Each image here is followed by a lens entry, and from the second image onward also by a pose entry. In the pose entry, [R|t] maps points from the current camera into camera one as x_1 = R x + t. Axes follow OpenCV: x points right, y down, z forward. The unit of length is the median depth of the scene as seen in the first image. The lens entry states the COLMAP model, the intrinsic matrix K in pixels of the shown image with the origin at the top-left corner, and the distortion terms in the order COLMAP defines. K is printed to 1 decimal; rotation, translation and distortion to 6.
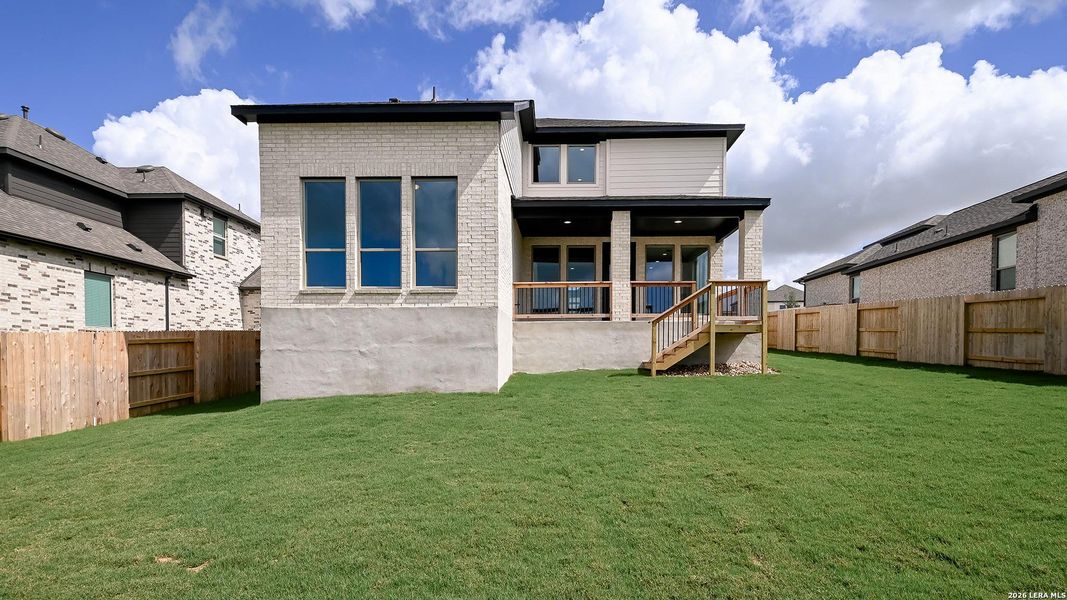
lens RADIAL K [[480.2, 0, 535.8], [0, 480.2, 364.7], [0, 0, 1]] dist [0.002426, -0.000108]
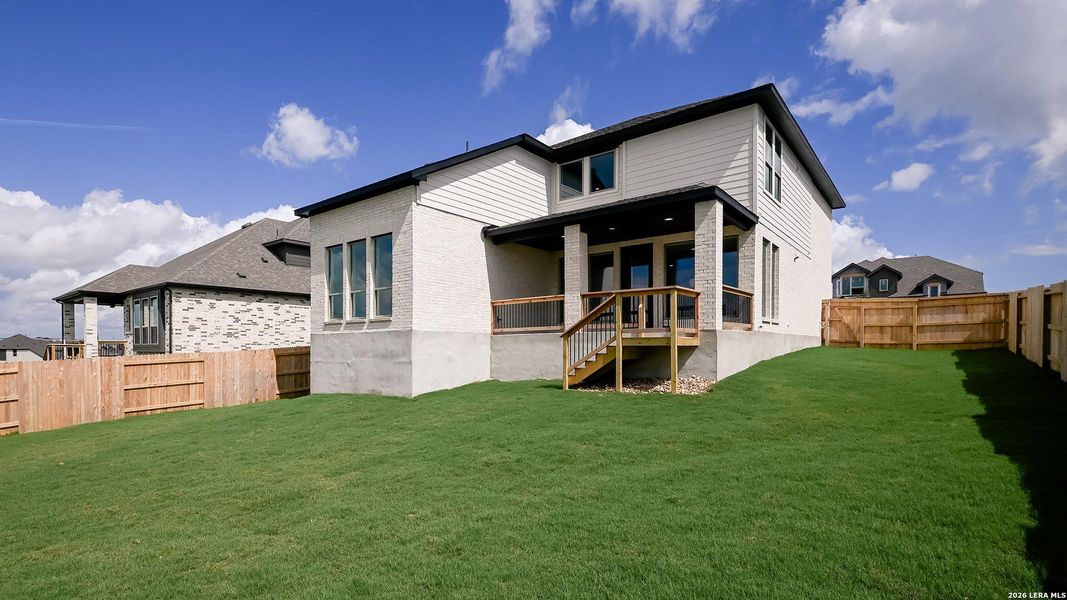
lens RADIAL K [[499.4, 0, 533.3], [0, 499.4, 351.2], [0, 0, 1]] dist [-0.000355, 0.000036]
pose [[0.803143, 0.004554, -0.595769, 0.878310], [-0.007295, 0.999971, -0.002191, -0.058441], [0.595742, 0.006105, 0.803153, 0.117680]]
